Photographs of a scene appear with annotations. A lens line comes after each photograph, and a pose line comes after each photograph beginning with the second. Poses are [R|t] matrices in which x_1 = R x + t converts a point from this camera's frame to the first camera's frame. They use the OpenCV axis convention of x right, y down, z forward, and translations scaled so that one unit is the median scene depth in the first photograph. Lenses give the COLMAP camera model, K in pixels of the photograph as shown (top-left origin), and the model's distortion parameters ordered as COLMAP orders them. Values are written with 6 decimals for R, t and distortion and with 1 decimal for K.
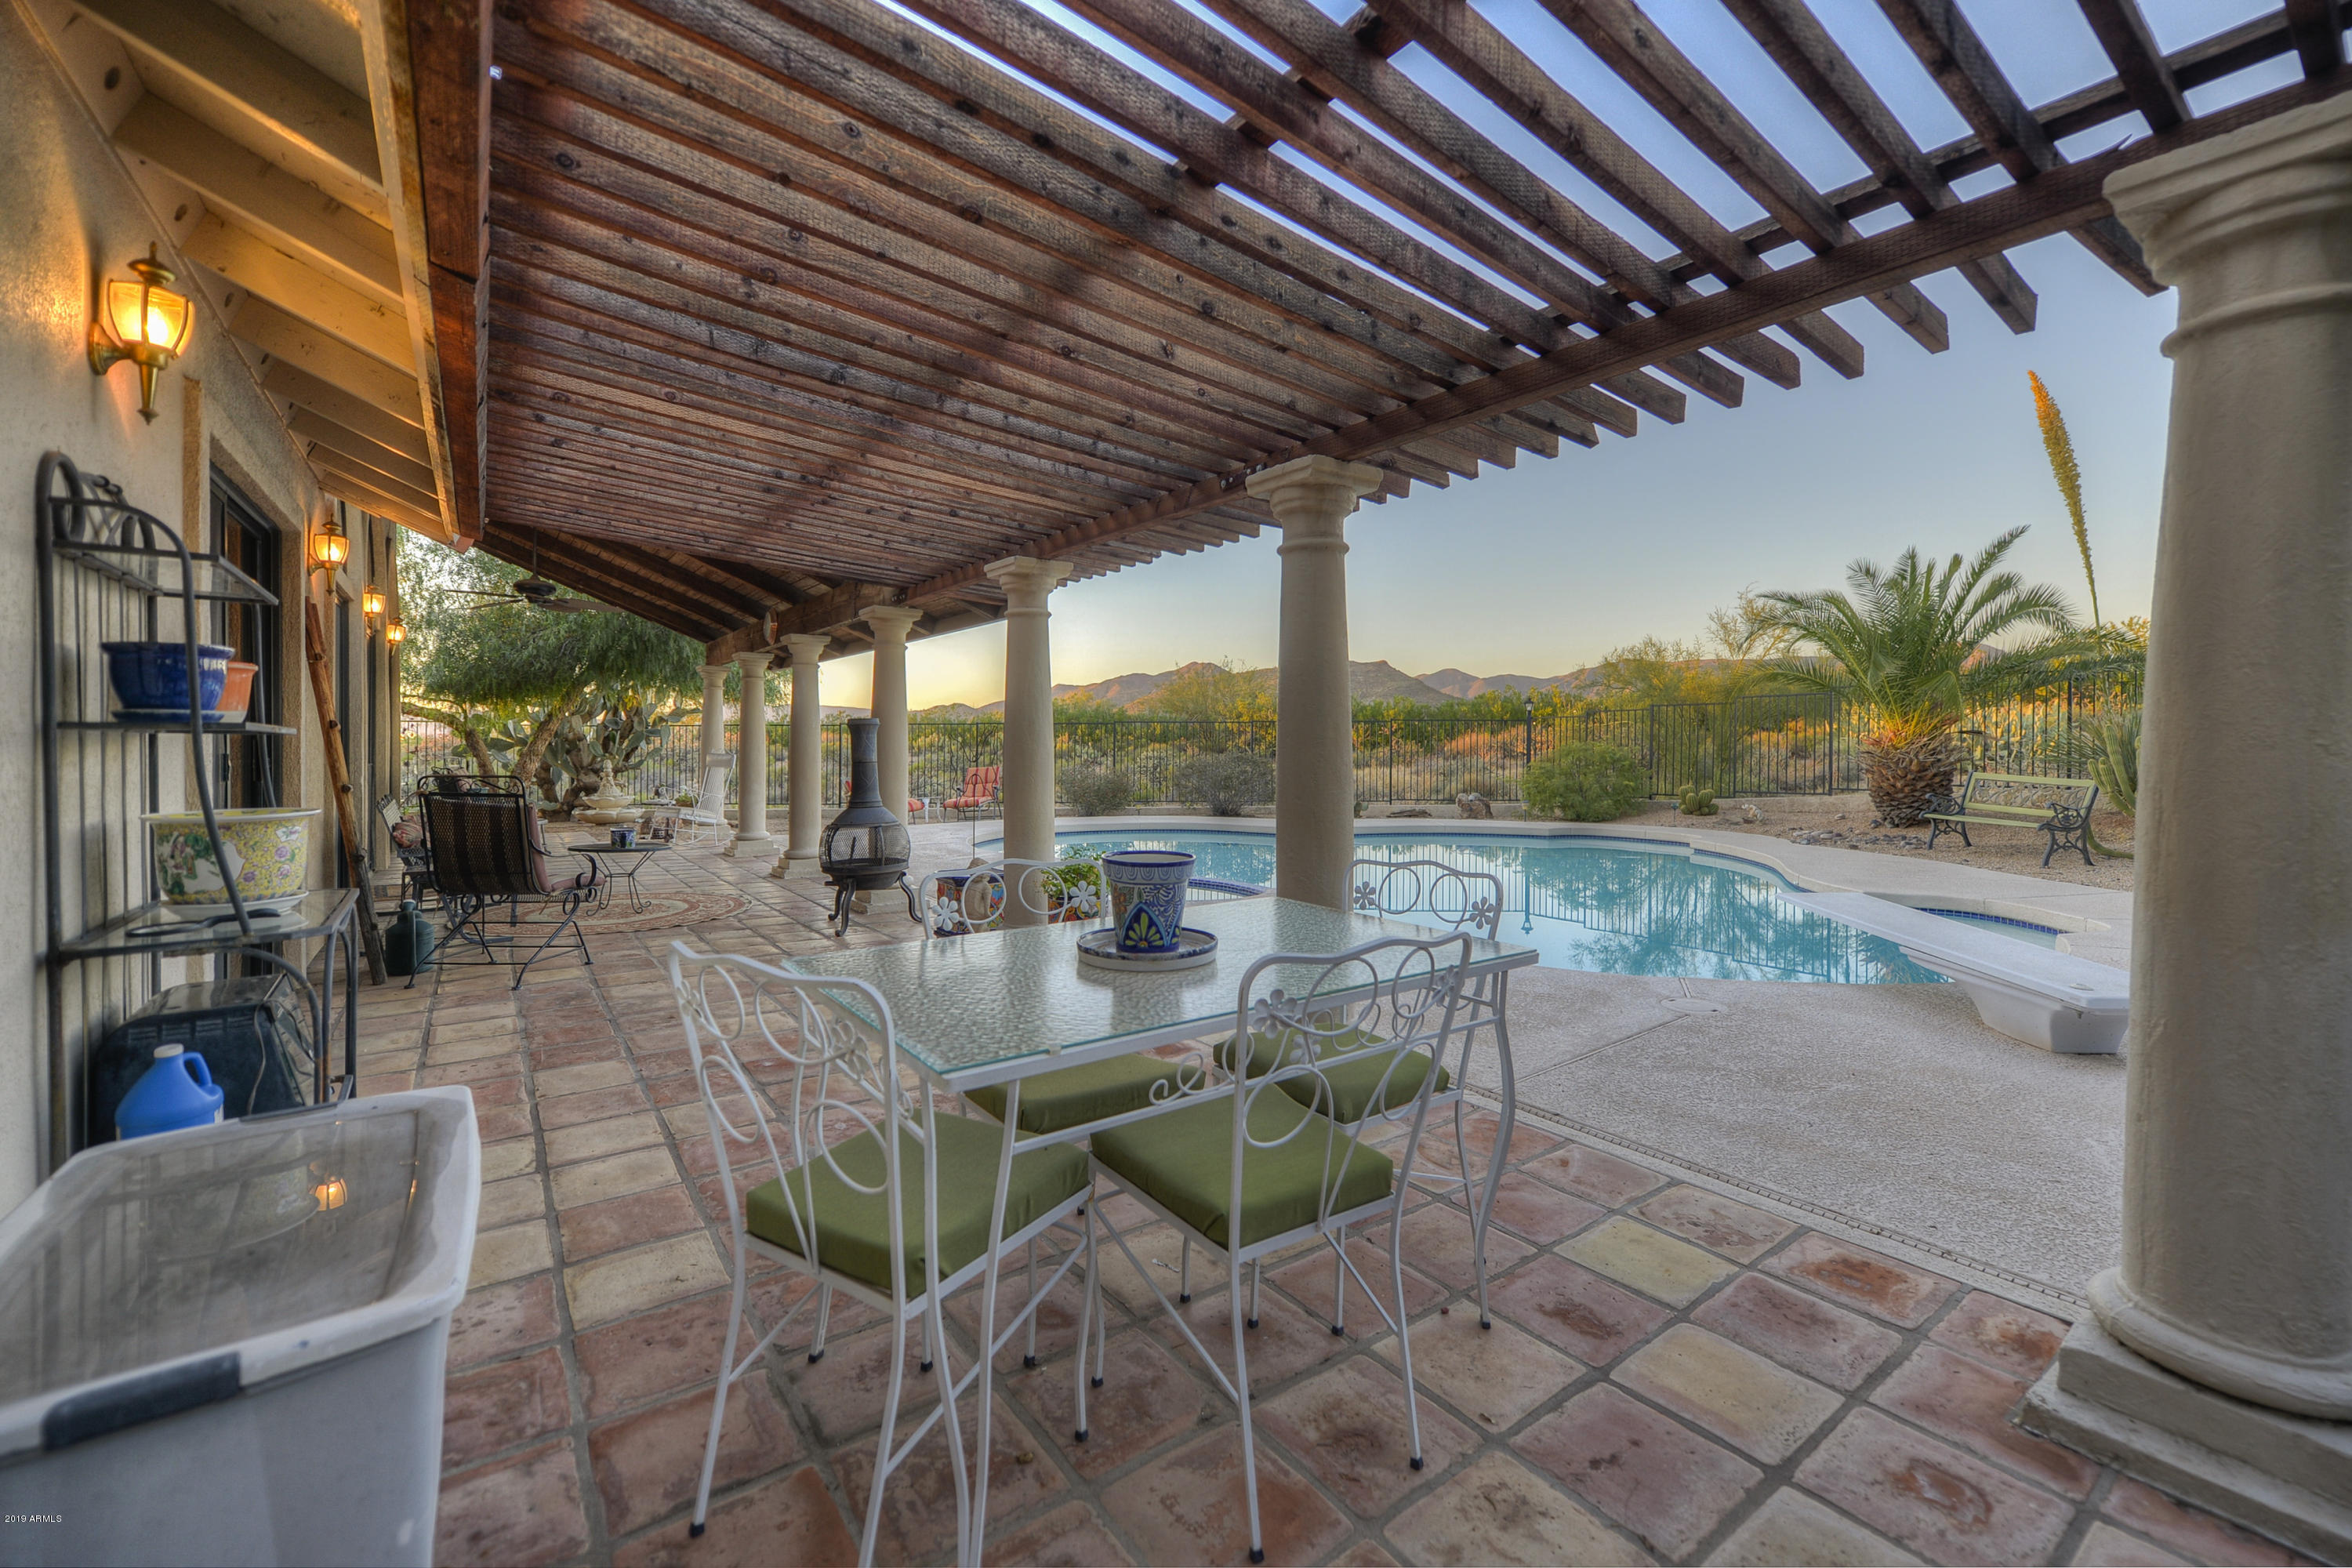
lens RADIAL K [[927.2, 0, 1165.5], [0, 927.2, 755.0], [0, 0, 1]] dist [0.005029, -0.002082]
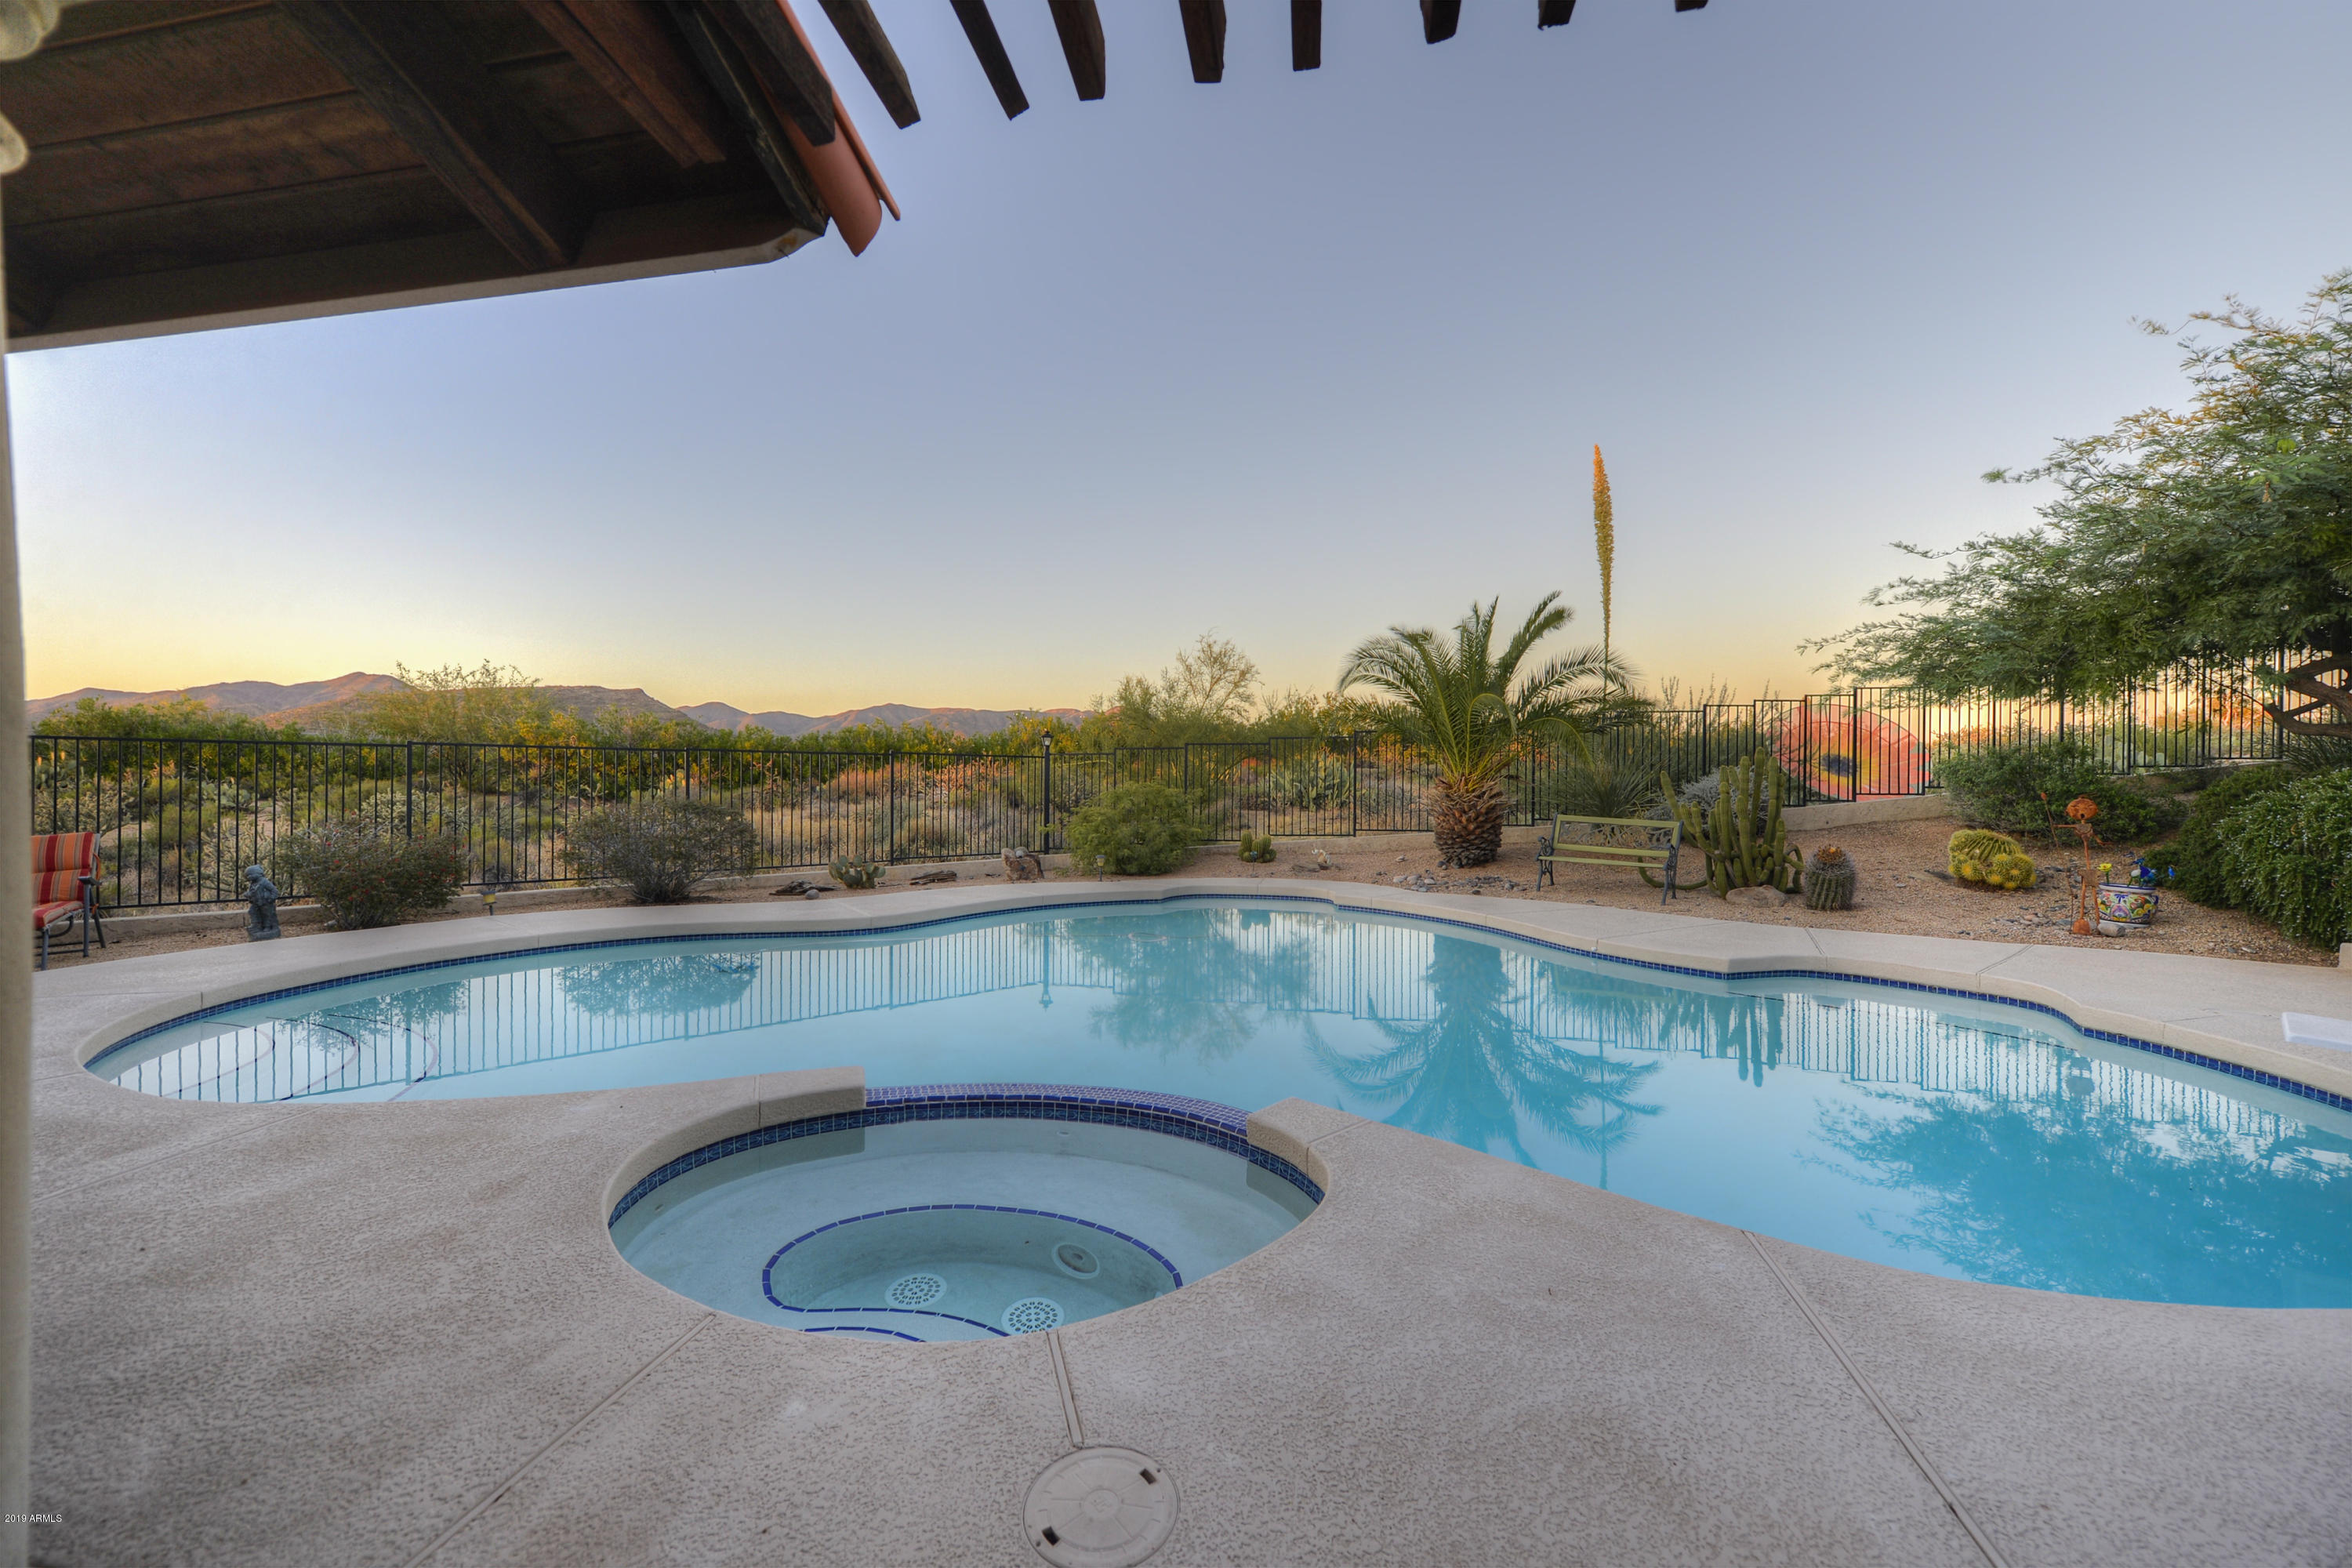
lens RADIAL K [[927.2, 0, 1162.9], [0, 927.2, 788.5], [0, 0, 1]] dist [0.005029, -0.002082]
pose [[0.739177, 0.000866, 0.673510, -0.105628], [0.002108, 0.999991, -0.003599, -0.005385], [-0.673508, 0.004080, 0.739169, 0.320349]]
